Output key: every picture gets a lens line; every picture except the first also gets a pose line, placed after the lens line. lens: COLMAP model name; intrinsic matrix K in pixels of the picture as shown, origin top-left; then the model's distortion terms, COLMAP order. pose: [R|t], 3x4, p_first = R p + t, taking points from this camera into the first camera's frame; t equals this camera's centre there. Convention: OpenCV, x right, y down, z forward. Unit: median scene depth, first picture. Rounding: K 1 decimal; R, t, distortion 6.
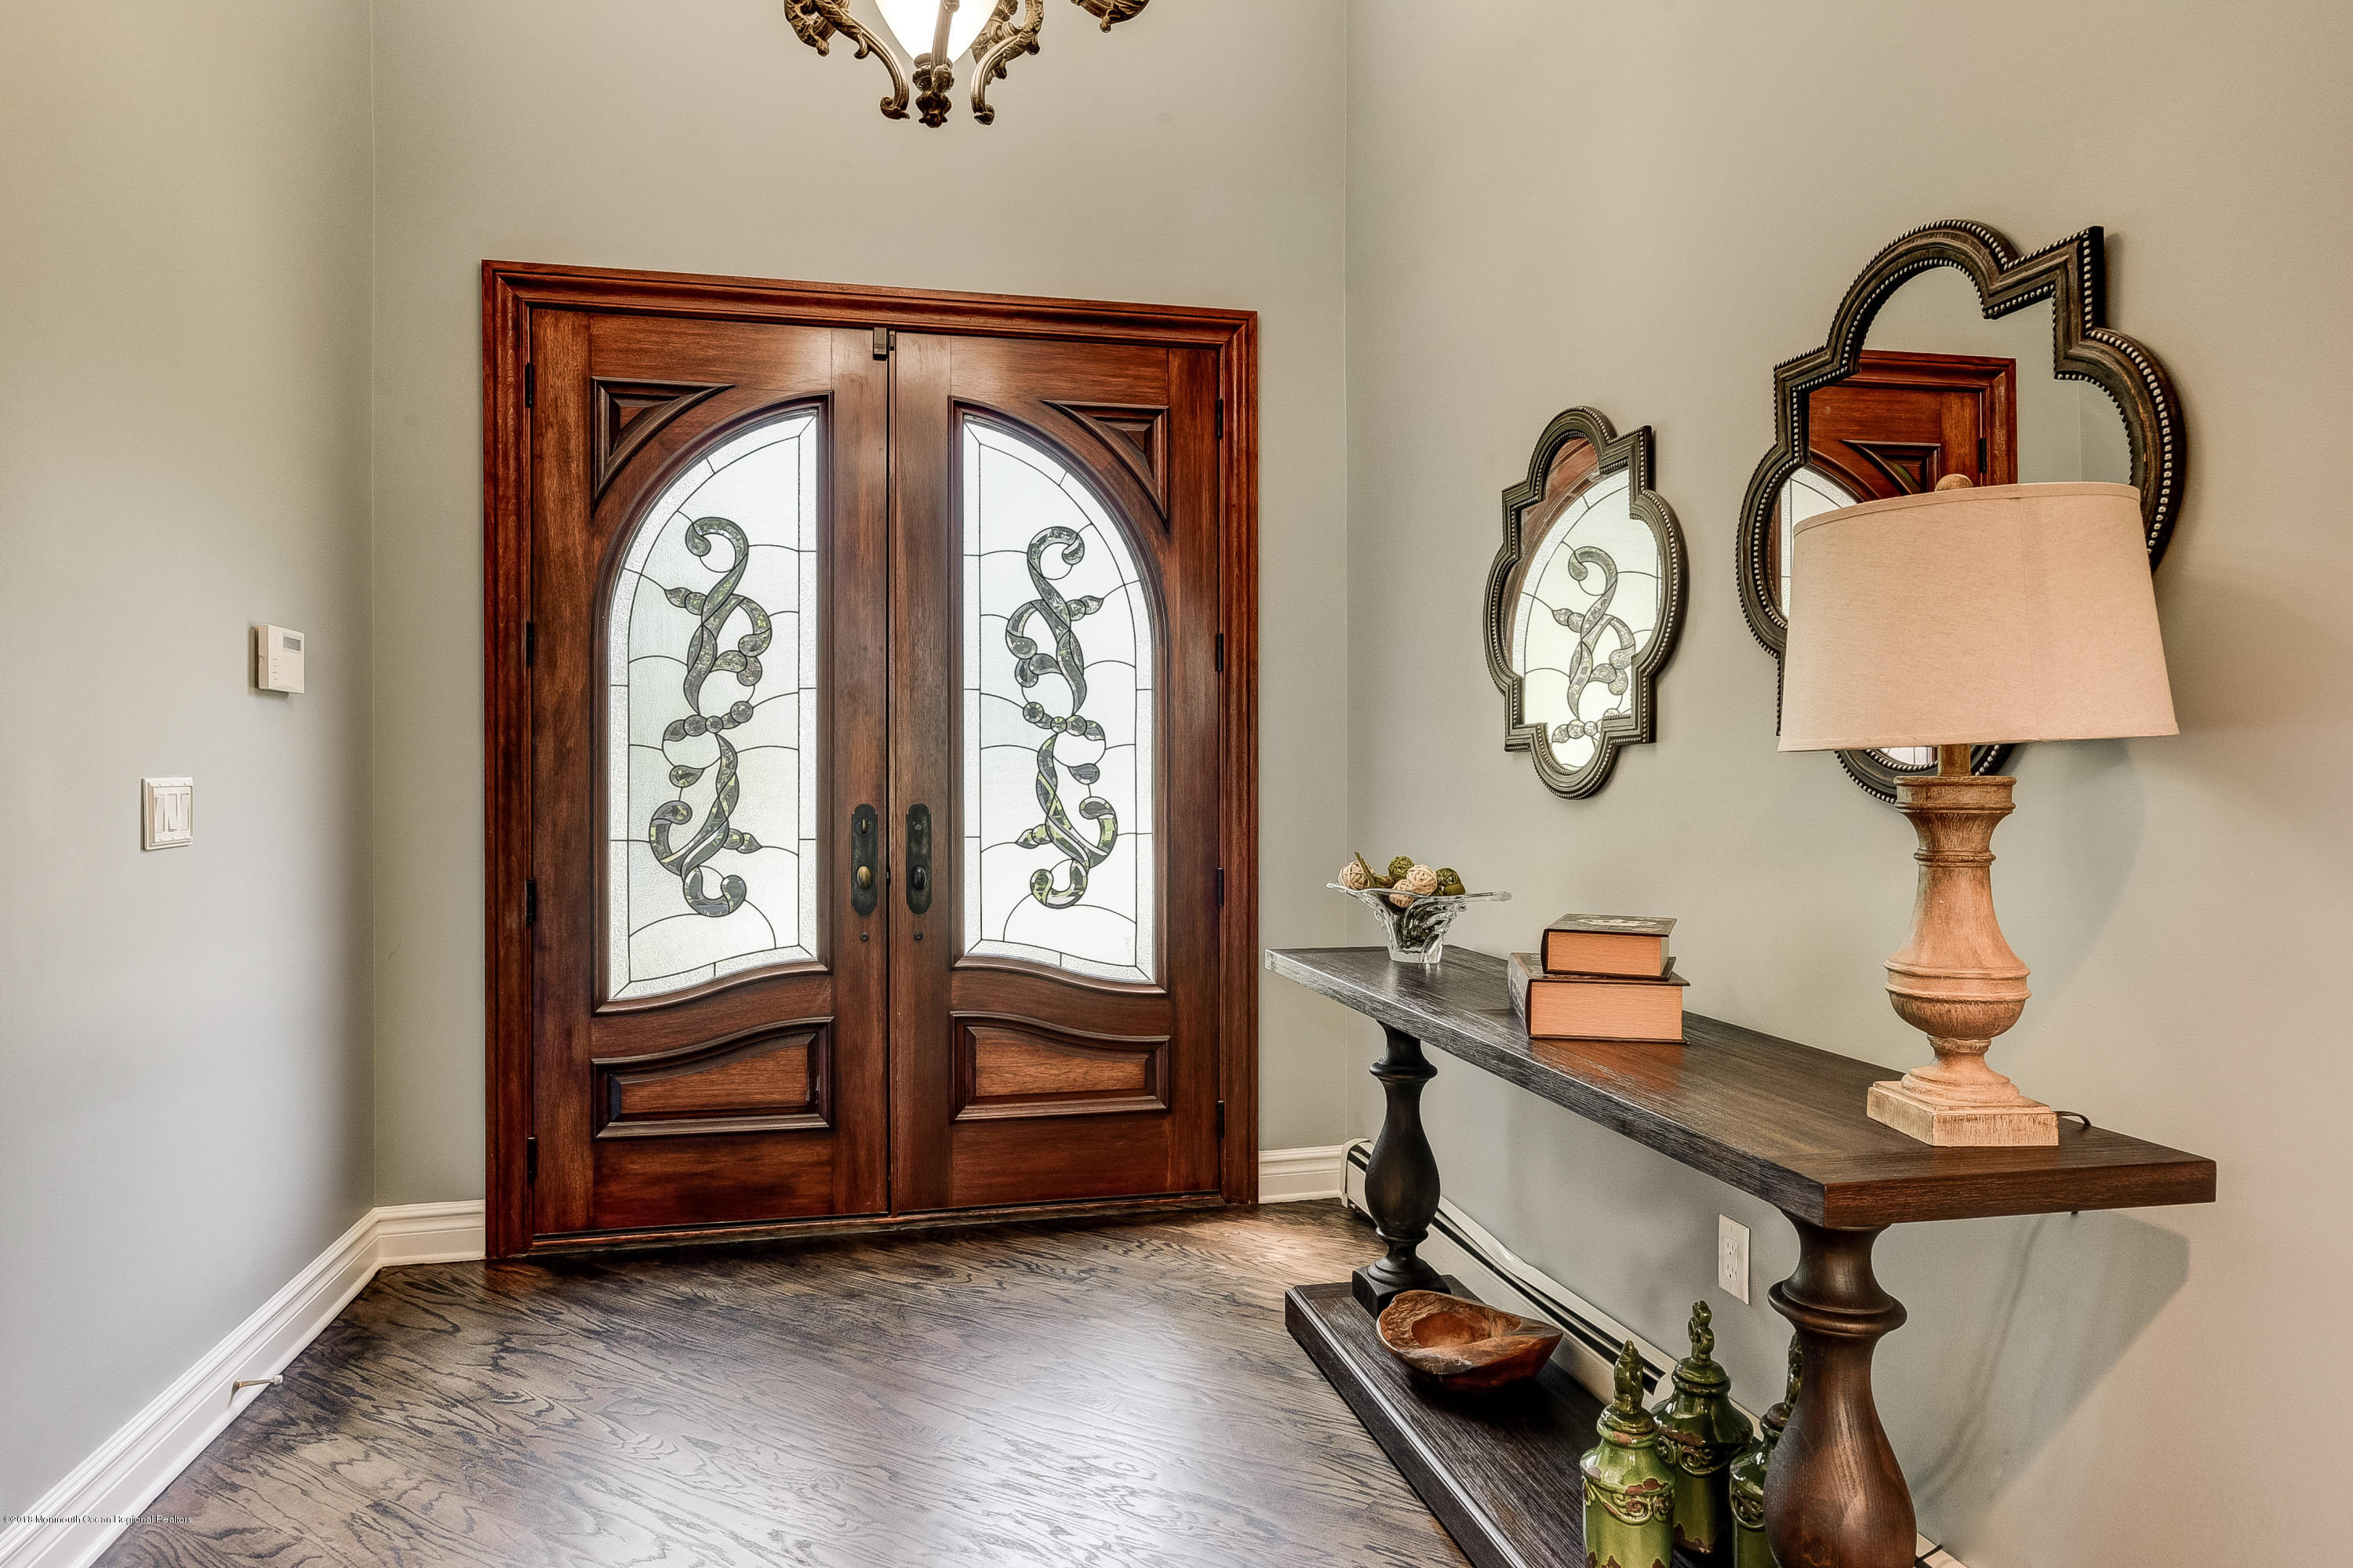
lens RADIAL K [[1520.3, 0, 1176.5], [0, 1520.3, 784.0], [0, 0, 1]] dist [-0.001388, 0.000906]
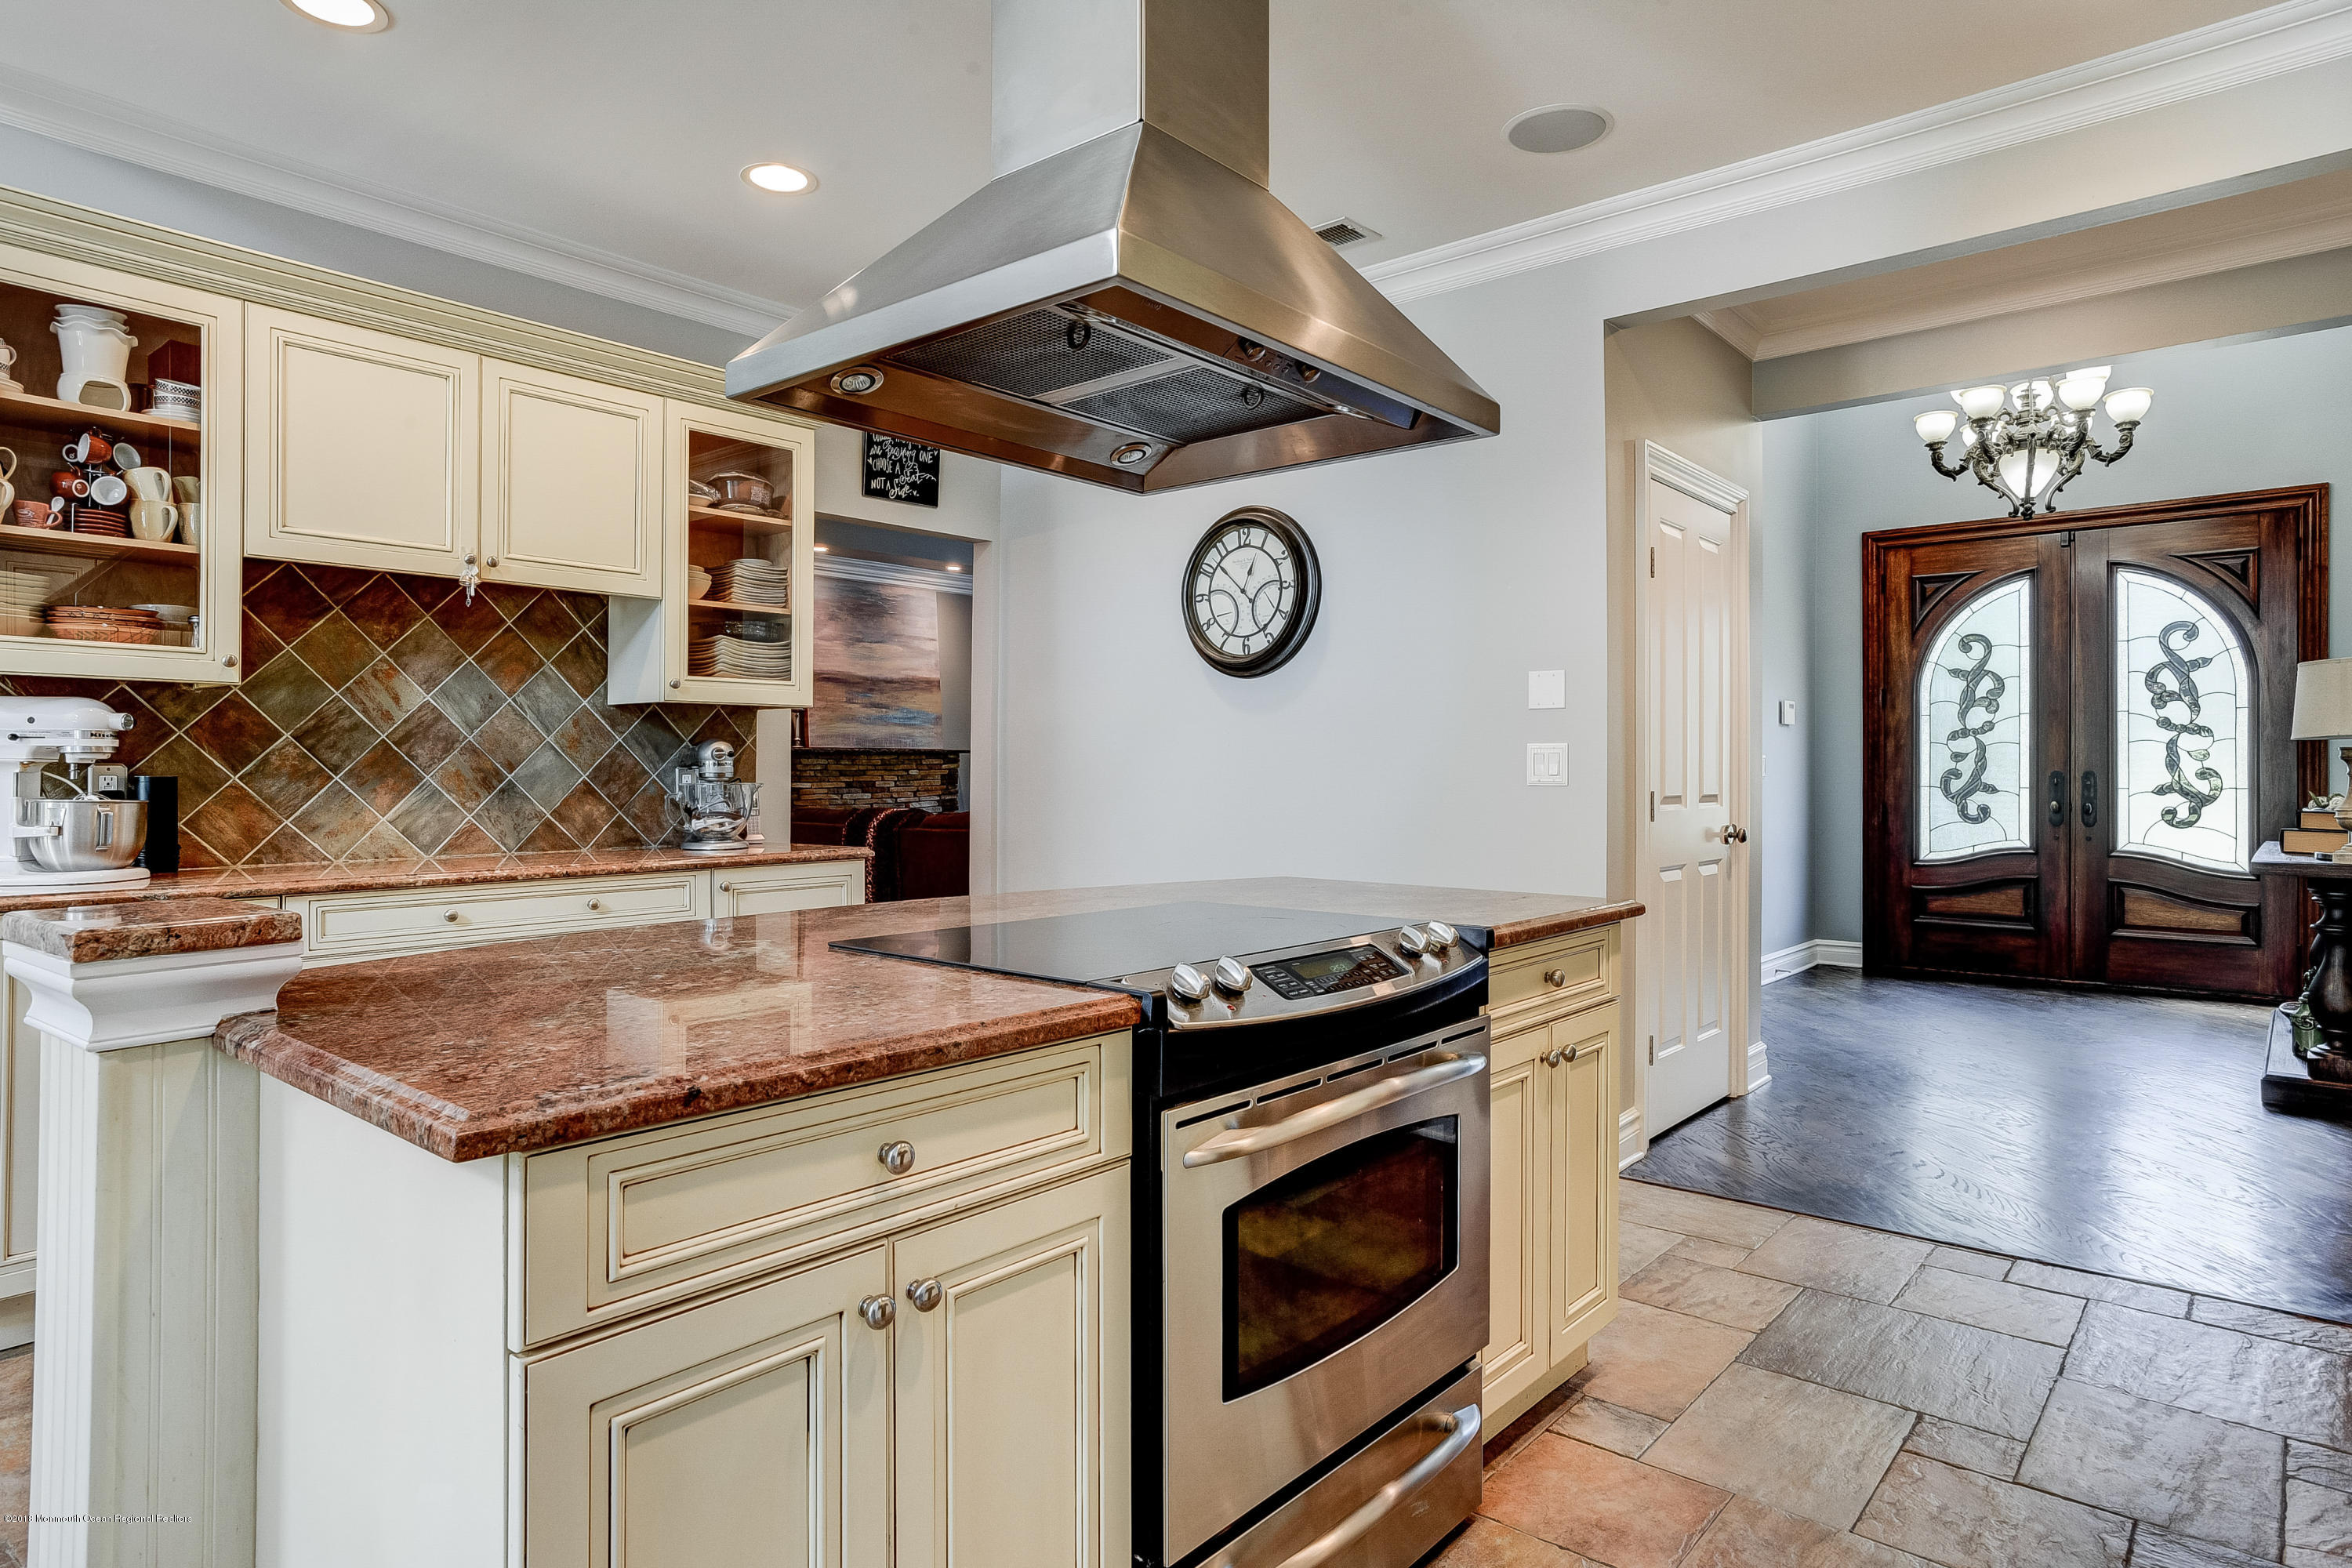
lens RADIAL K [[1335.9, 0, 1166.5], [0, 1335.9, 758.2], [0, 0, 1]] dist [-0.049463, 0.040085]
pose [[0.613738, -0.003737, -0.789501, 0.443759], [-0.008467, 0.999900, -0.011315, 0.026410], [0.789464, 0.013629, 0.613645, -0.985576]]
